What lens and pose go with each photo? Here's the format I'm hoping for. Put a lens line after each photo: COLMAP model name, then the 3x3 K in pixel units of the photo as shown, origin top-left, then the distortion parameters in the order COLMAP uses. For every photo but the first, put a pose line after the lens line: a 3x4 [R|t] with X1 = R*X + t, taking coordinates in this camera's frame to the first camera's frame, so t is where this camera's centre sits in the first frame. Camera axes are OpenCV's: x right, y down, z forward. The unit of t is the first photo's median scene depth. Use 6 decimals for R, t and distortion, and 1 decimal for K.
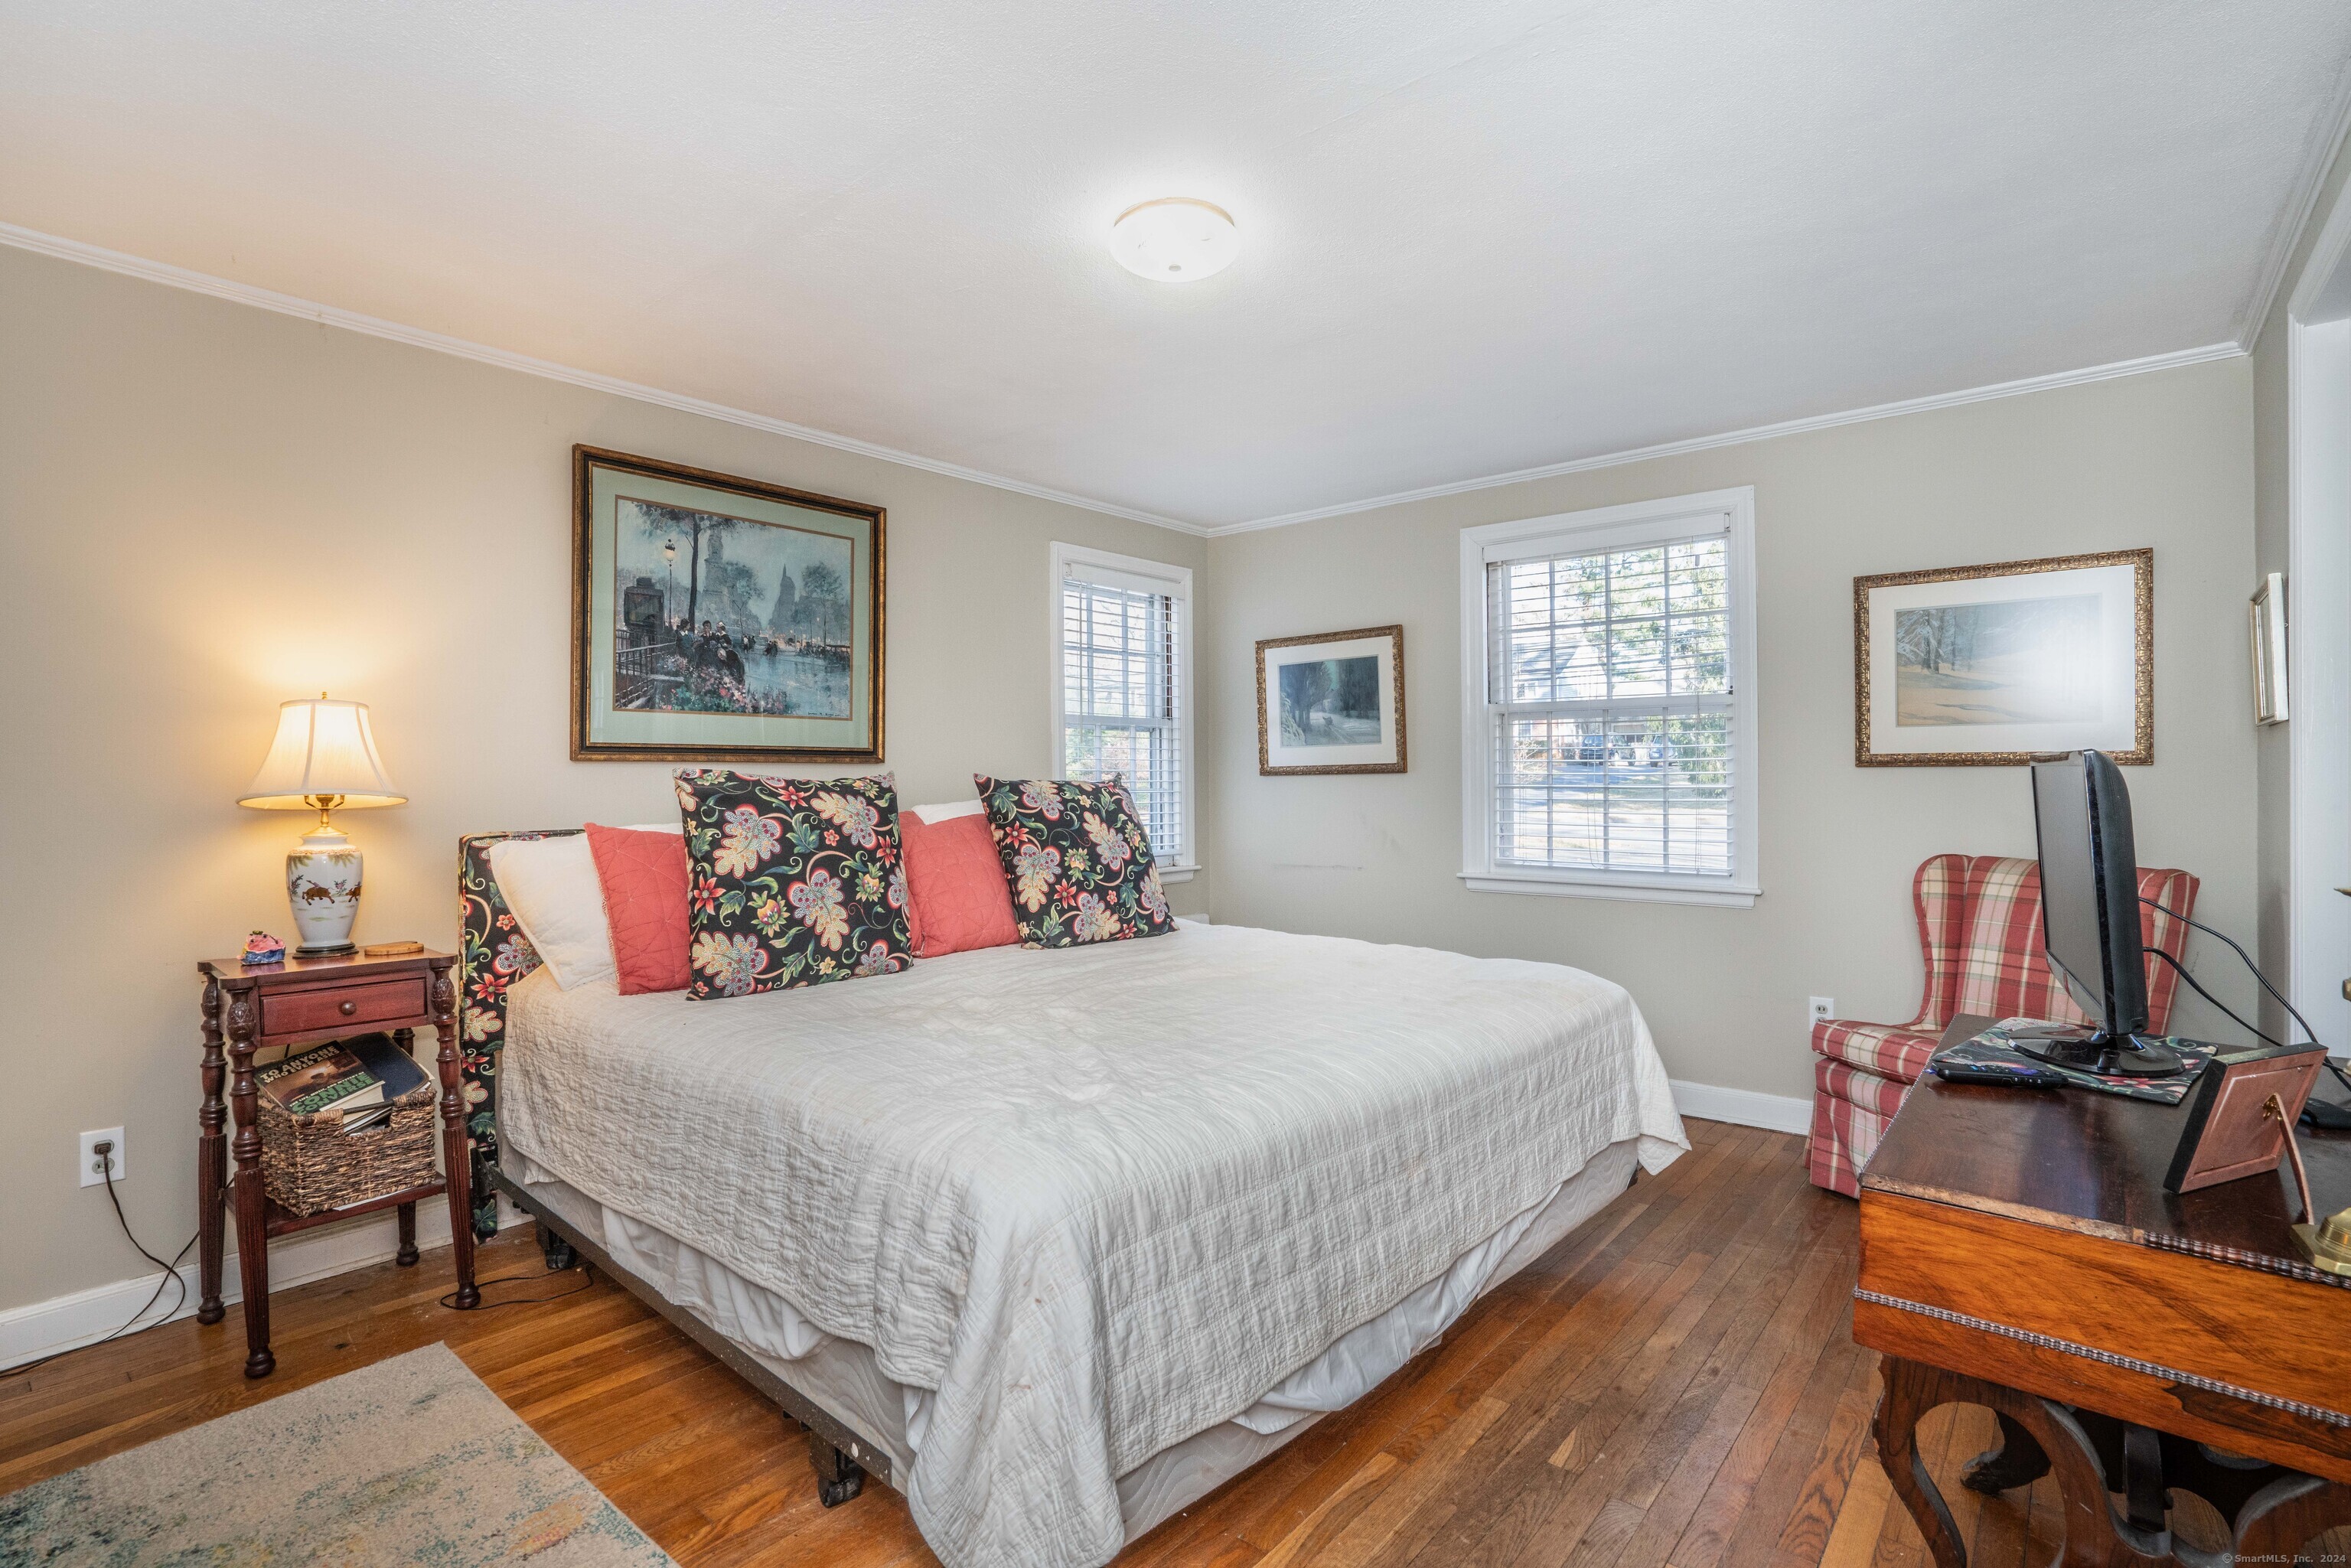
lens RADIAL K [[1169.2, 0, 1175.5], [0, 1169.2, 784.0], [0, 0, 1]] dist [-0.062188, 0.030483]
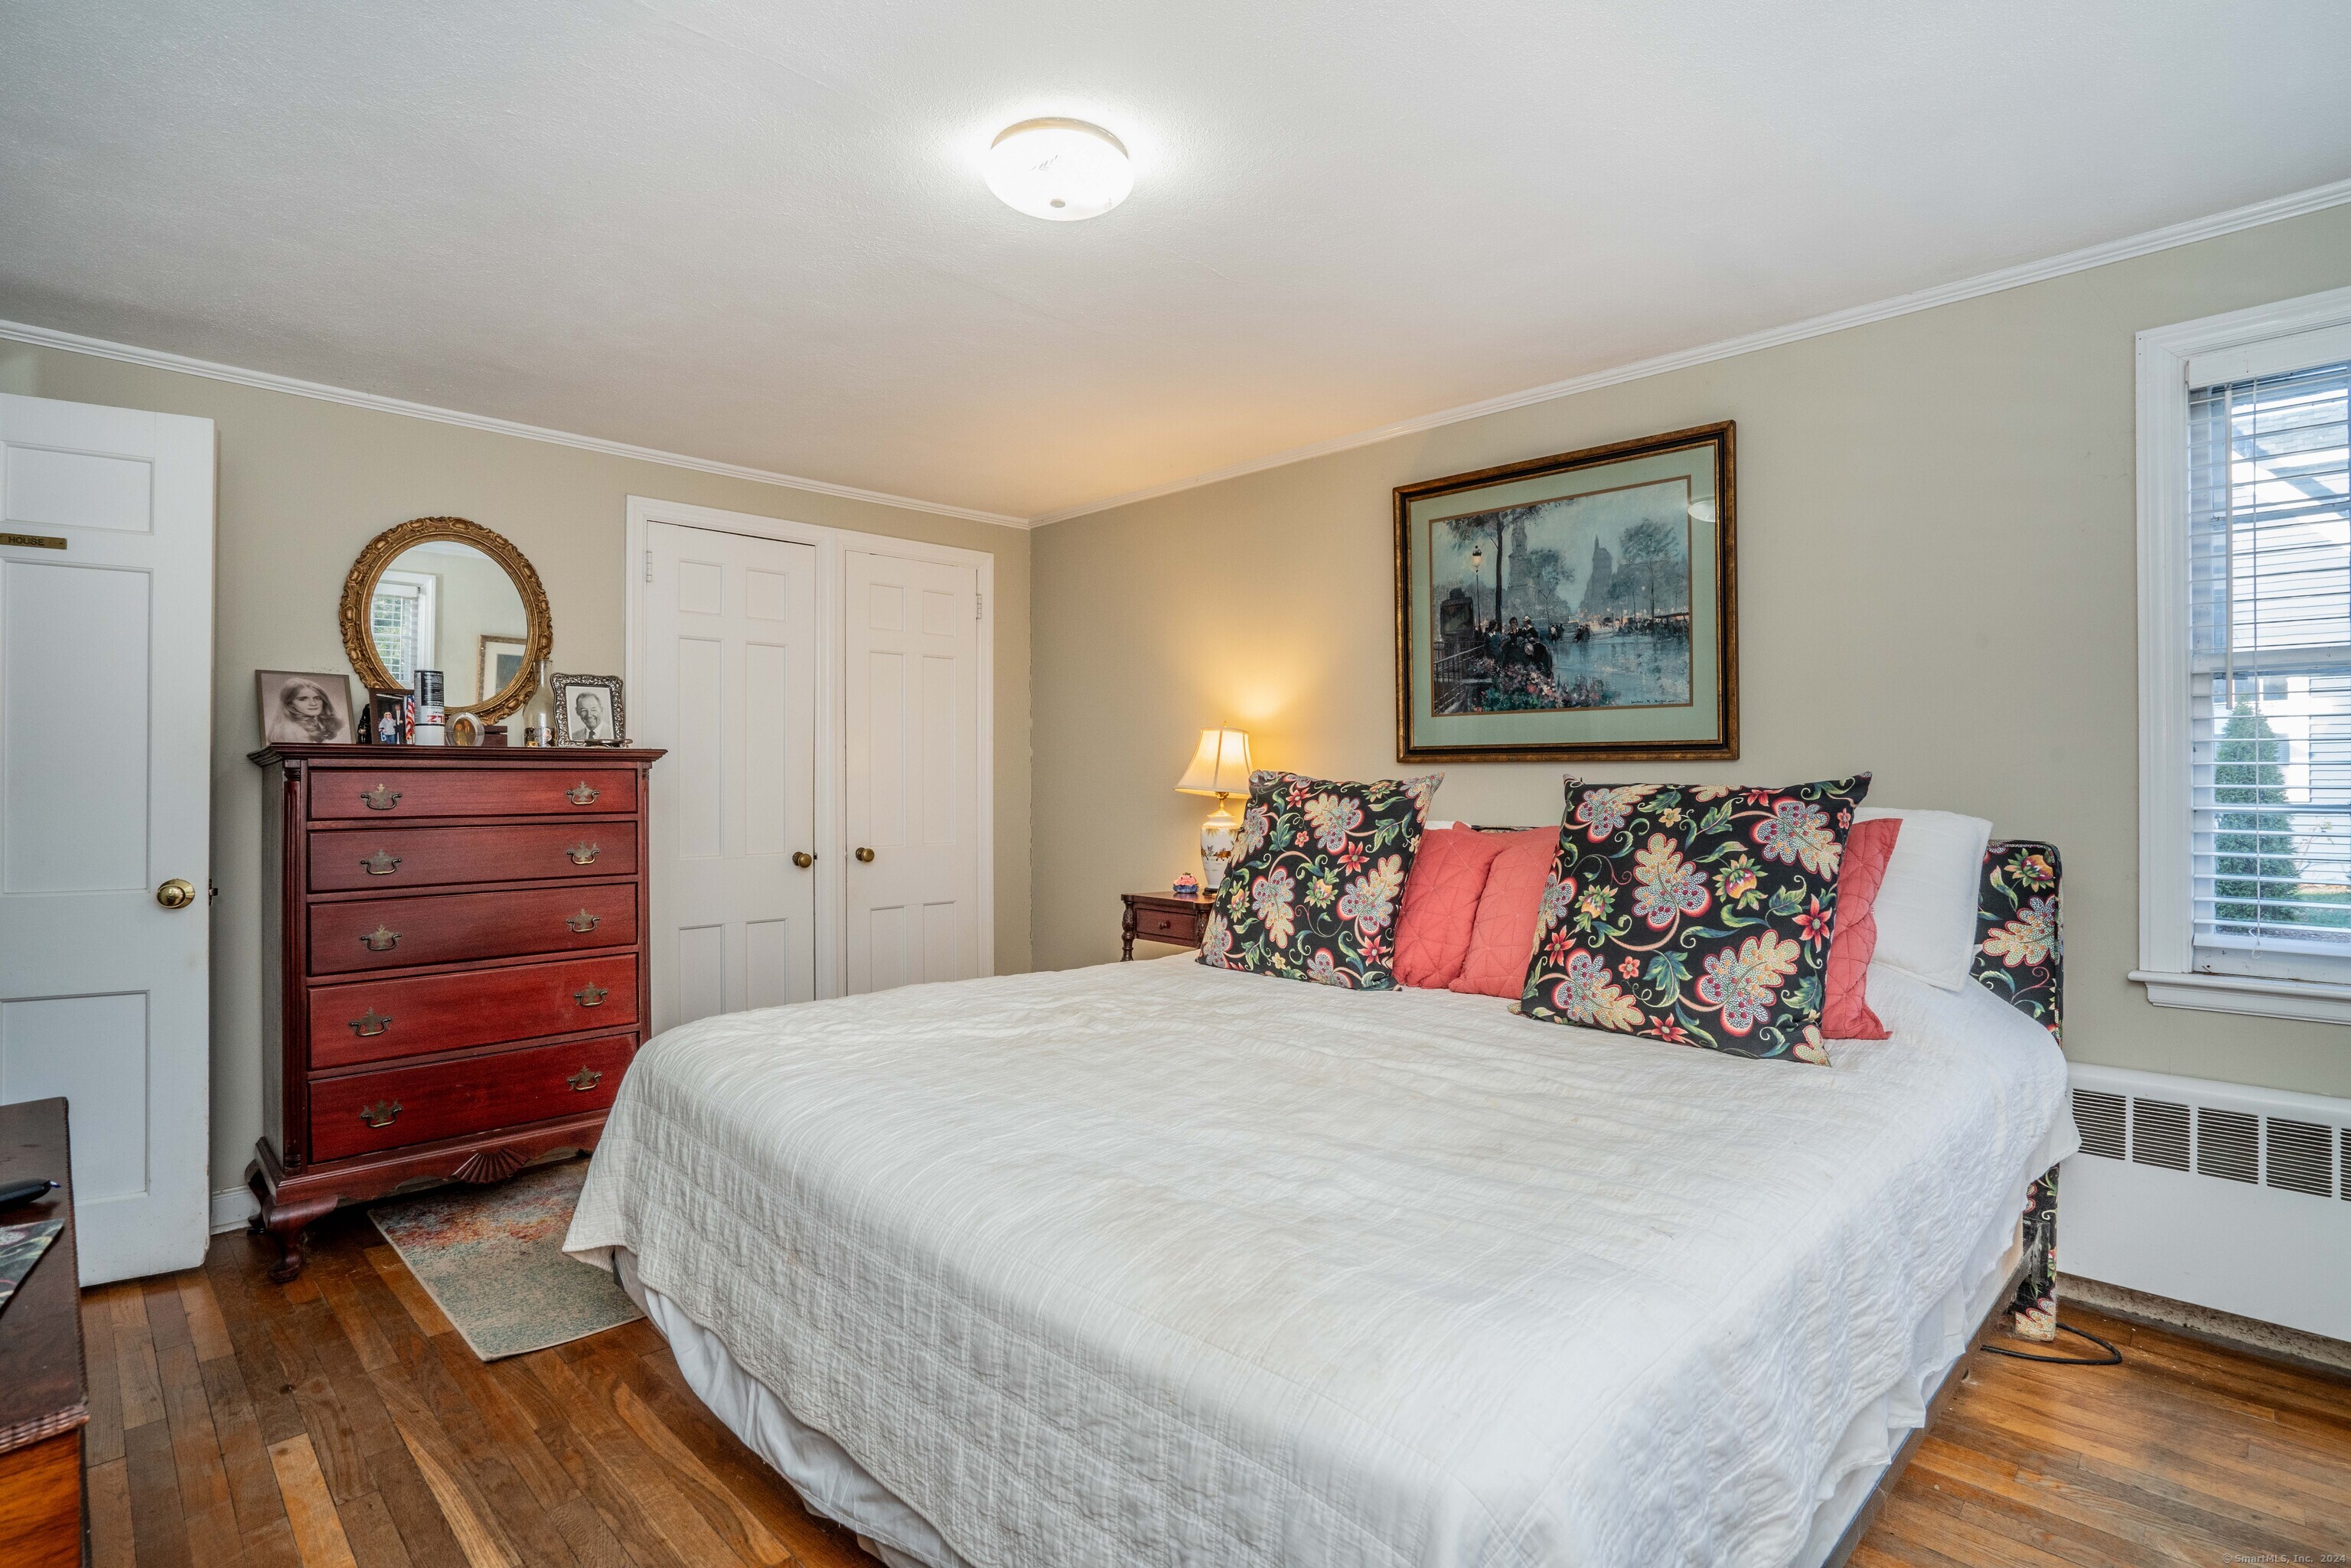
lens RADIAL K [[1169.2, 0, 1175.5], [0, 1169.2, 784.0], [0, 0, 1]] dist [-0.062188, 0.030483]
pose [[-0.100472, 0.009157, -0.994898, 0.609419], [-0.002290, 0.999953, 0.009435, -0.009319], [0.994937, 0.003226, -0.100446, 0.827183]]
